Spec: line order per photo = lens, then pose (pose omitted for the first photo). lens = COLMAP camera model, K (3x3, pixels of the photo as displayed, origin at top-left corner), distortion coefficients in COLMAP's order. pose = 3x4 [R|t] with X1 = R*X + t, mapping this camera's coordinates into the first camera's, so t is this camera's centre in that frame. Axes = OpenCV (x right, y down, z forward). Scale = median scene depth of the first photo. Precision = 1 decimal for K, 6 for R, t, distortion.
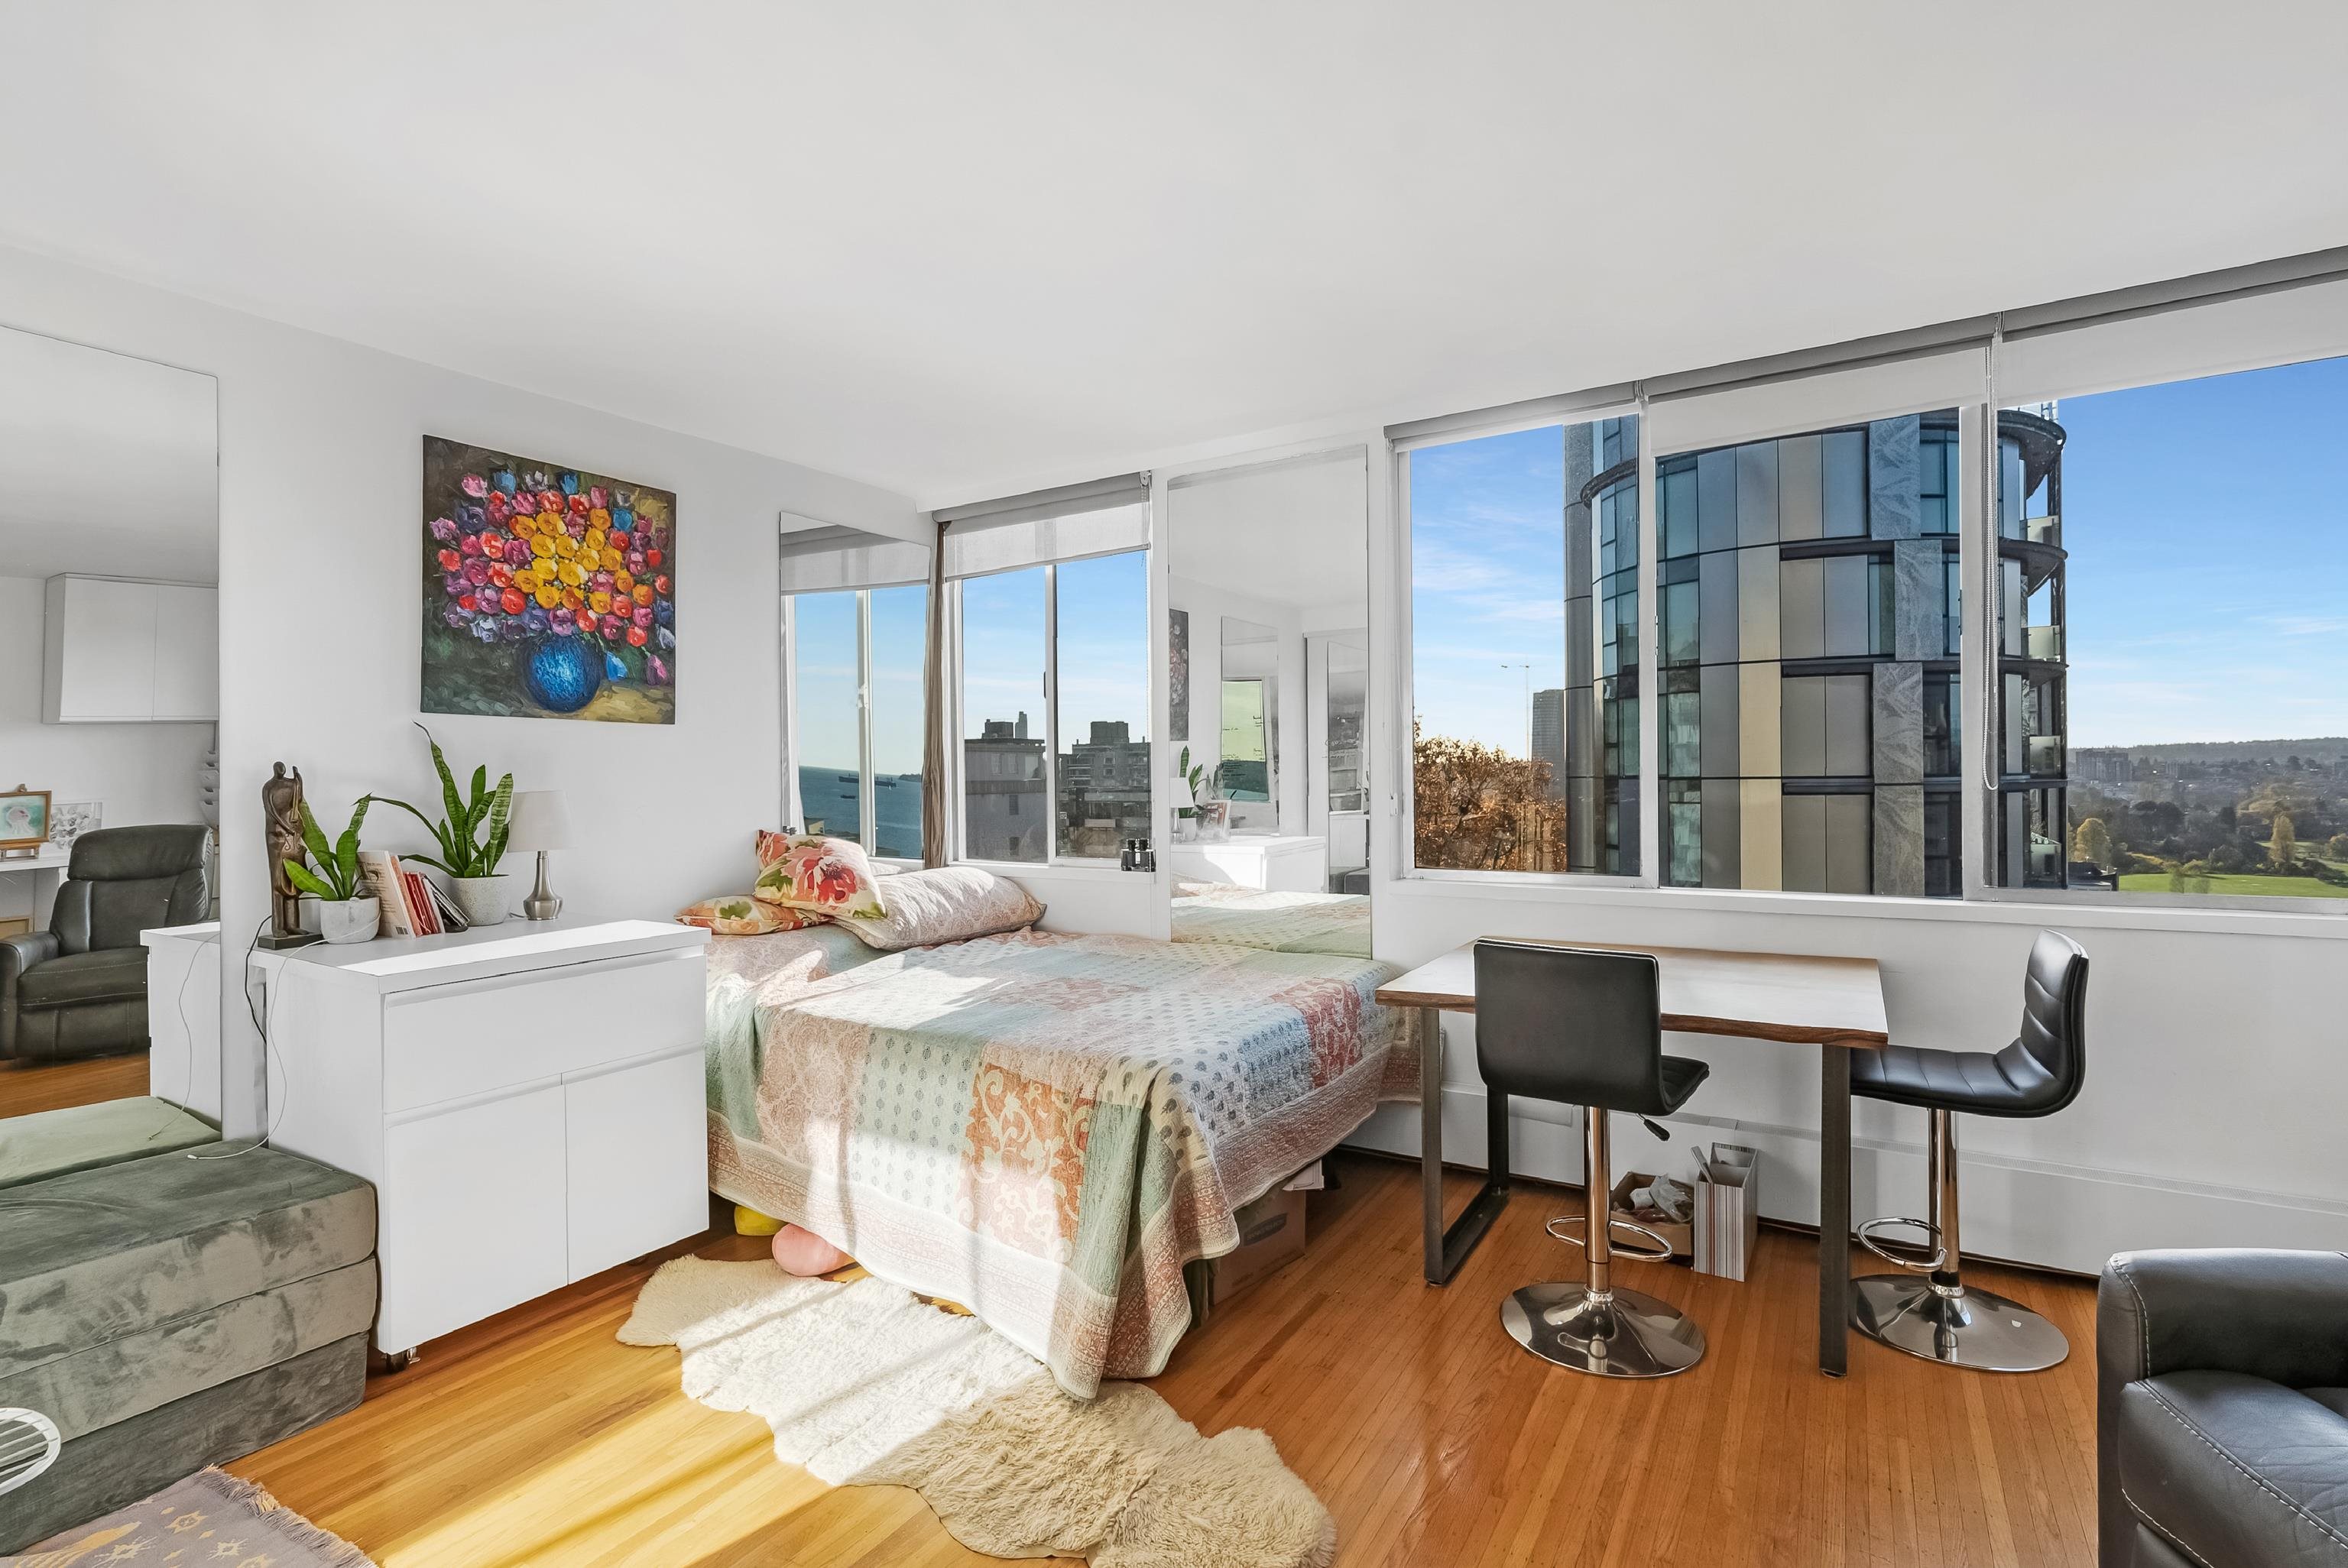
lens RADIAL K [[1135.4, 0, 1161.4], [0, 1135.4, 779.2], [0, 0, 1]] dist [-0.003203, 0.000095]
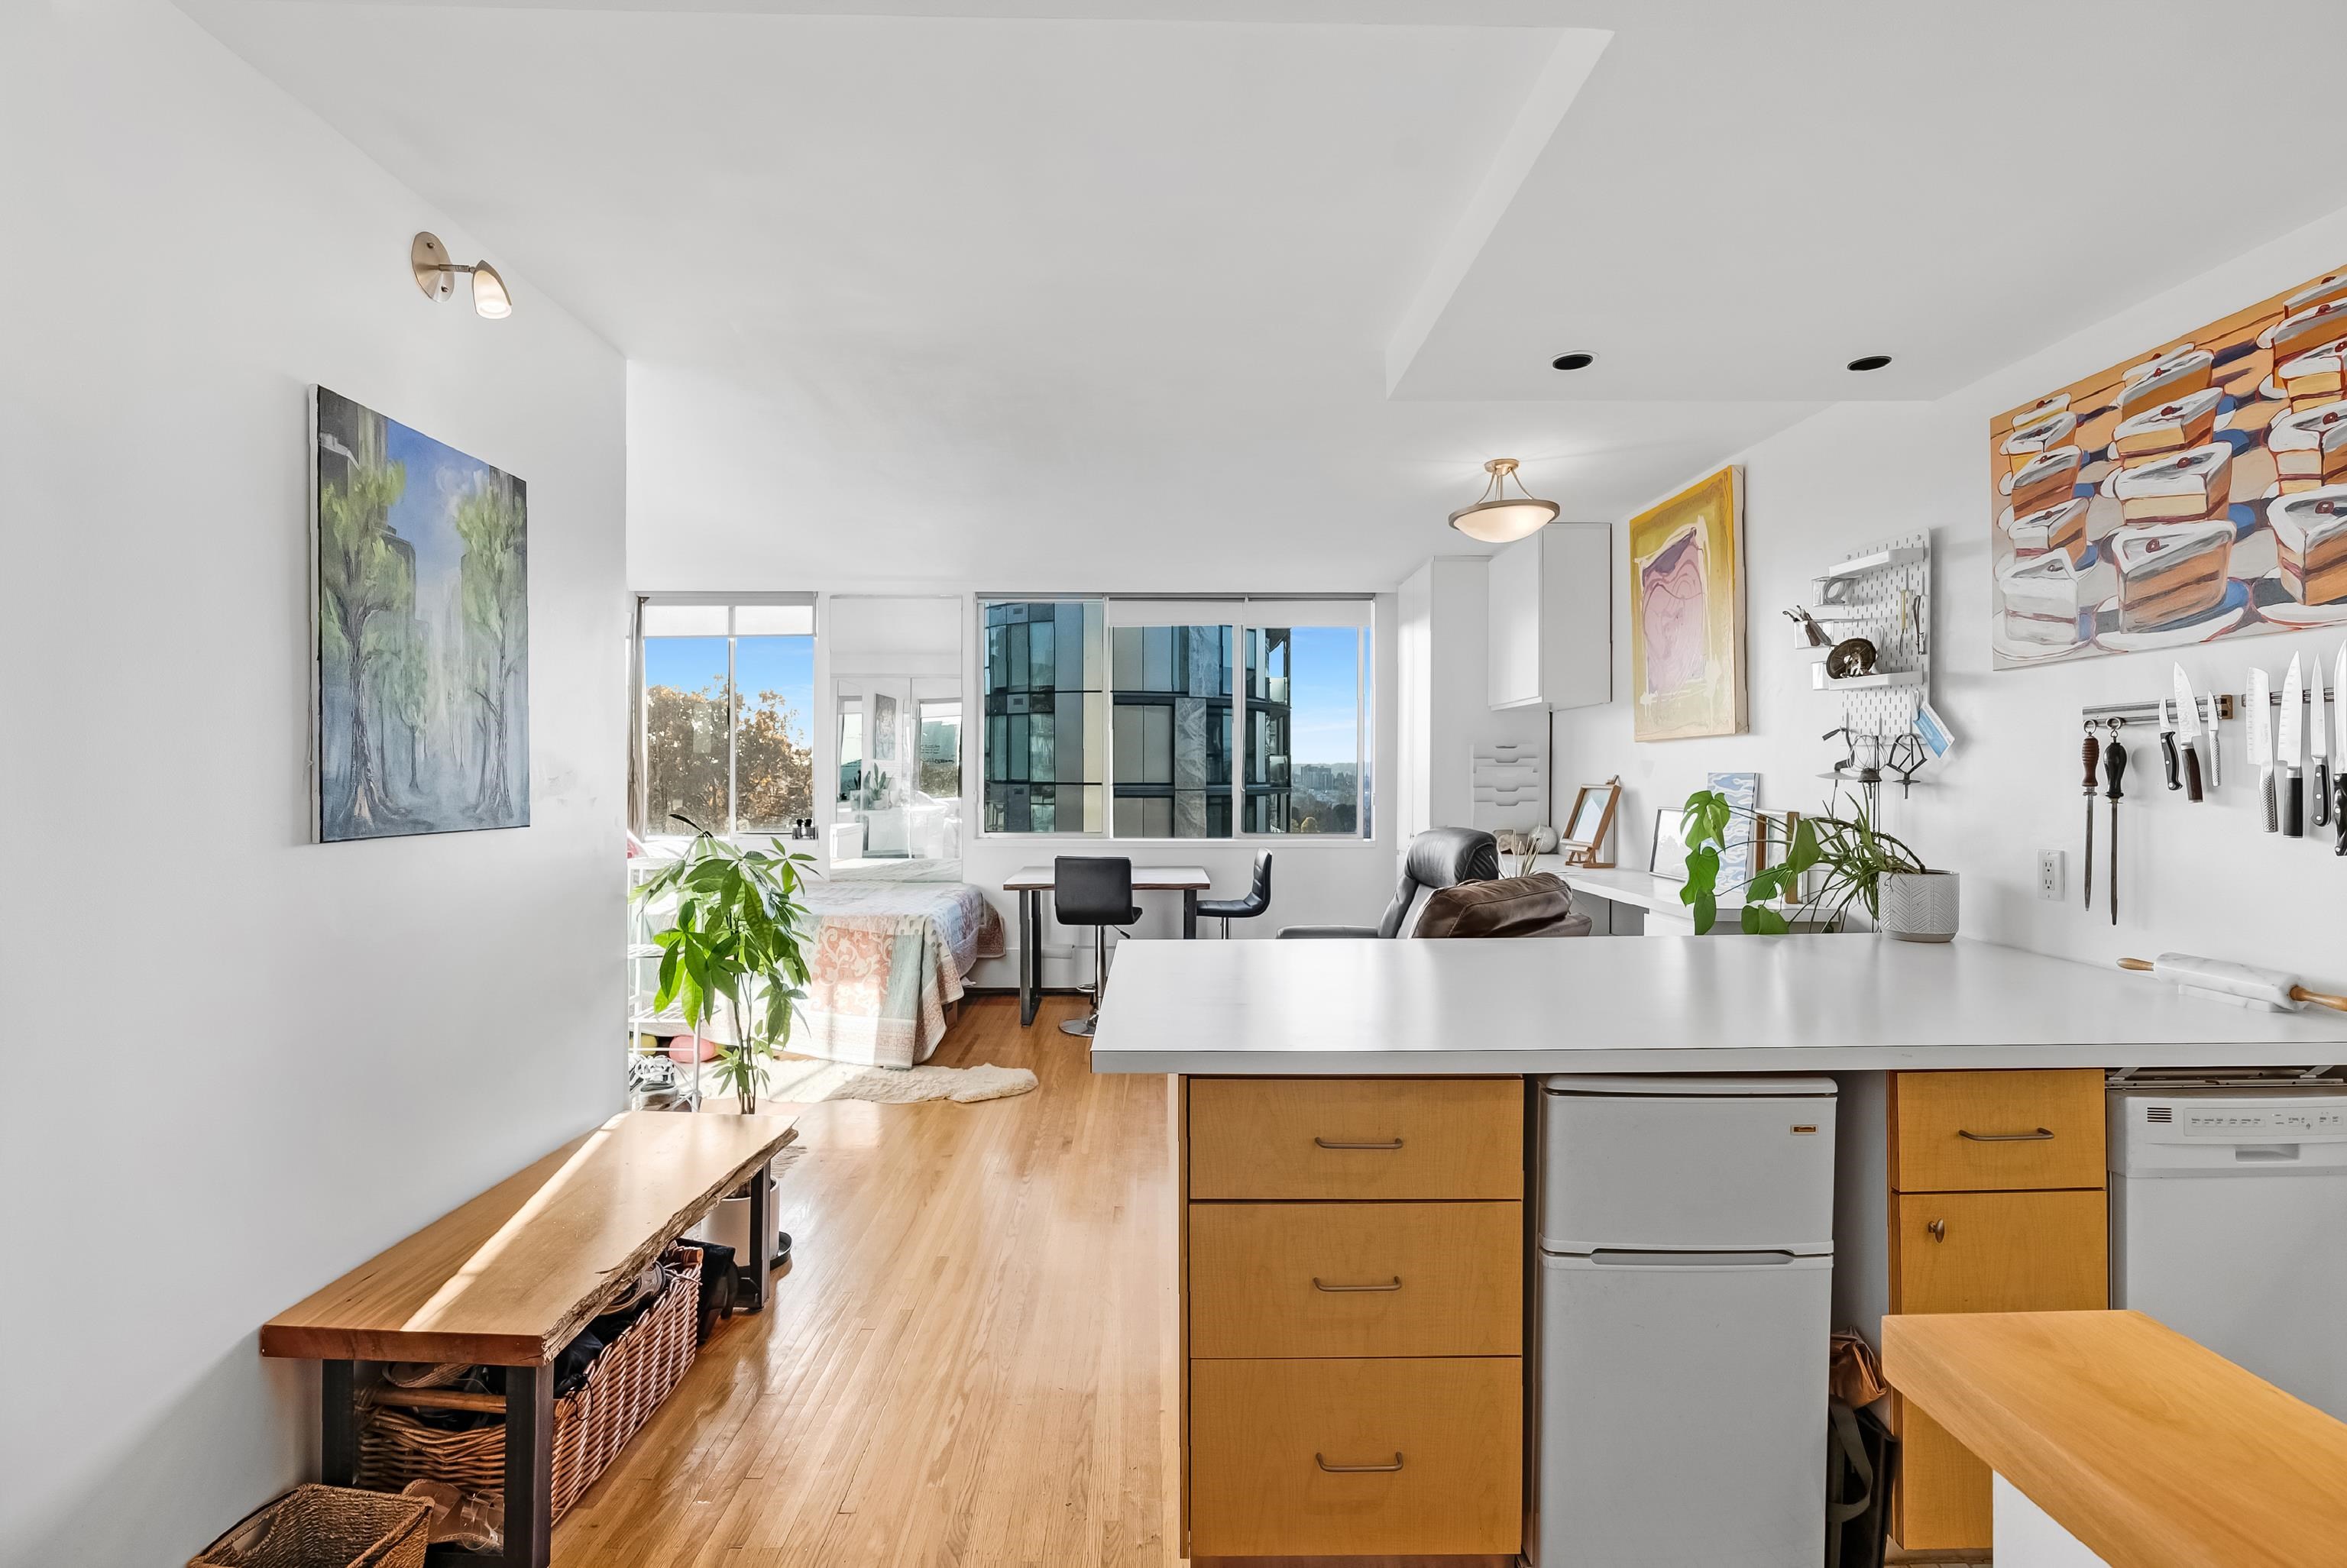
lens RADIAL K [[1121.4, 0, 1177.7], [0, 1121.4, 783.7], [0, 0, 1]] dist [-0.000930, 0.000456]
pose [[0.842020, 0.010633, 0.539342, -0.560012], [-0.011473, 0.999933, -0.001801, 0.000013], [-0.539325, -0.004671, 0.842085, -0.778739]]
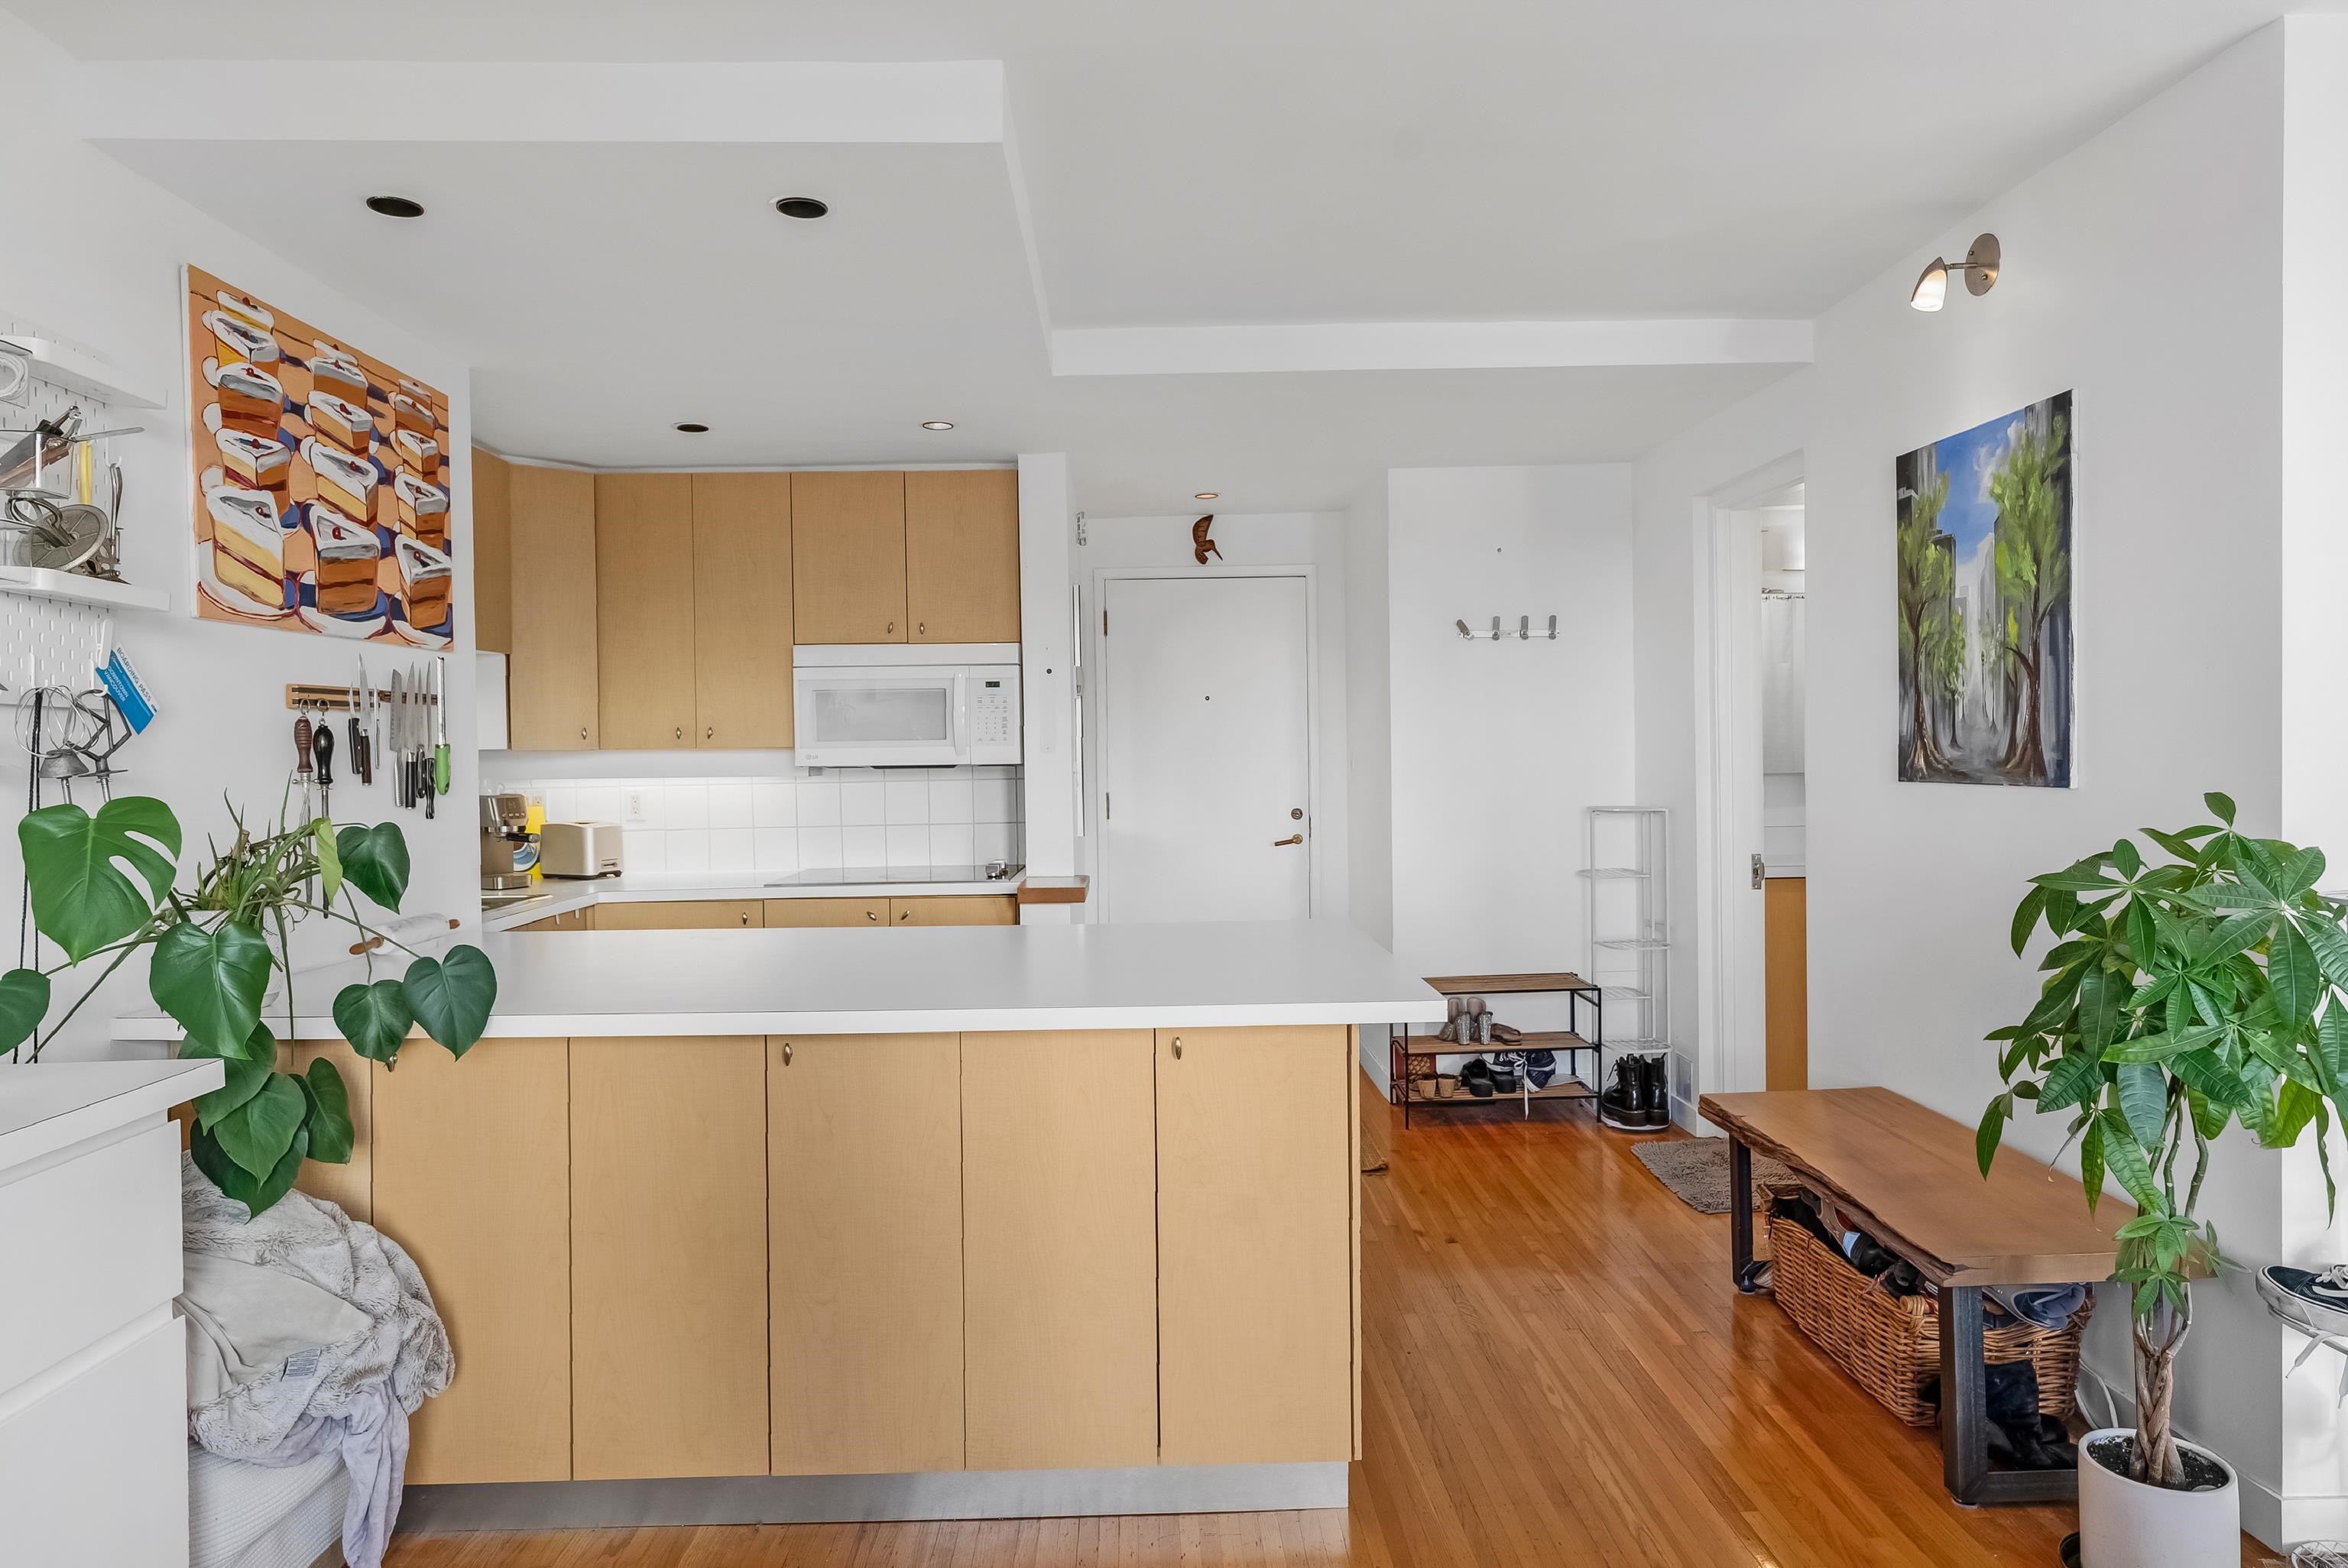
lens RADIAL K [[1388.8, 0, 1188.2], [0, 1388.8, 766.7], [0, 0, 1]] dist [-0.002884, 0.002733]
pose [[-0.835790, 0.034770, -0.547947, 0.374524], [0.028932, 0.999395, 0.019286, -0.011359], [0.548286, 0.000266, -0.836291, 0.520015]]
